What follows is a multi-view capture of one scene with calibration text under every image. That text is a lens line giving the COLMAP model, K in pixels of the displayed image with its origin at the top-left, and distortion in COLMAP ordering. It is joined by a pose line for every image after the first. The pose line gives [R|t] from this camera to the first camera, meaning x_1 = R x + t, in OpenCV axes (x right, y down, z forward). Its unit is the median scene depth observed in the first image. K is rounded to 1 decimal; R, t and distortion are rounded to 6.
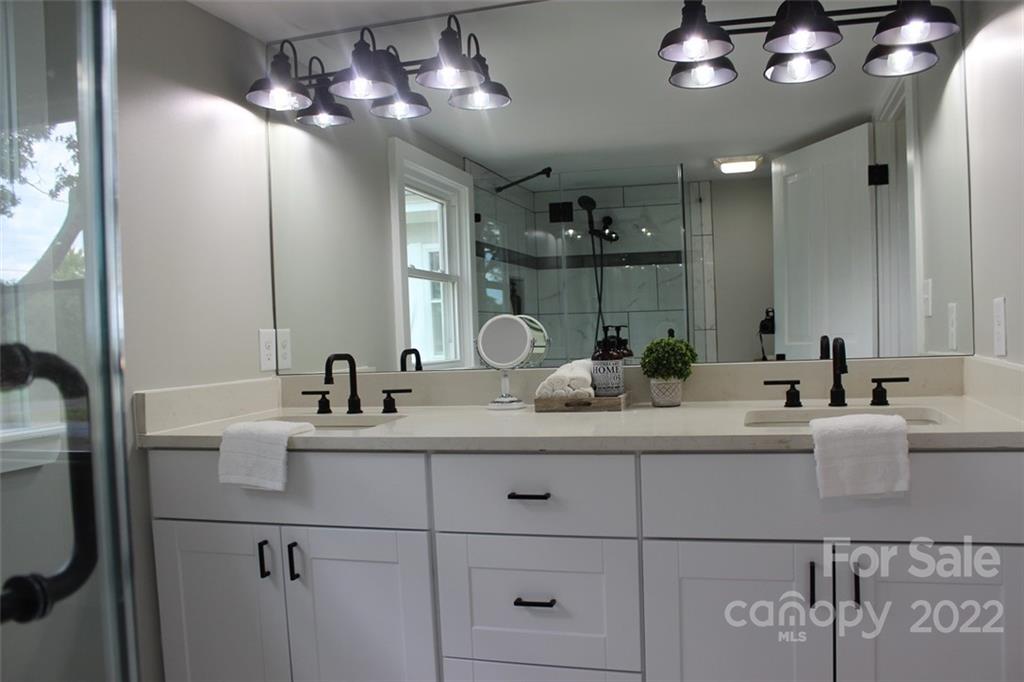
lens RADIAL K [[854.3, 0, 513.1], [0, 854.3, 338.3], [0, 0, 1]] dist [-0.153368, 0.119337]
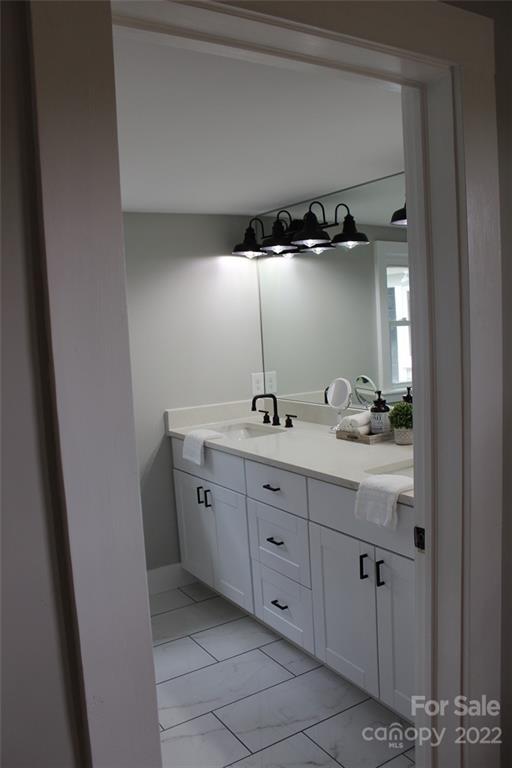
lens RADIAL K [[640.7, 0, 255.4], [0, 640.7, 384.2], [0, 0, 1]] dist [-0.153368, 0.119337]
pose [[0.769044, 0.067974, -0.635571, 0.729323], [0.005658, 0.993566, 0.113109, -0.175258], [0.639170, -0.090582, 0.763712, -0.102602]]
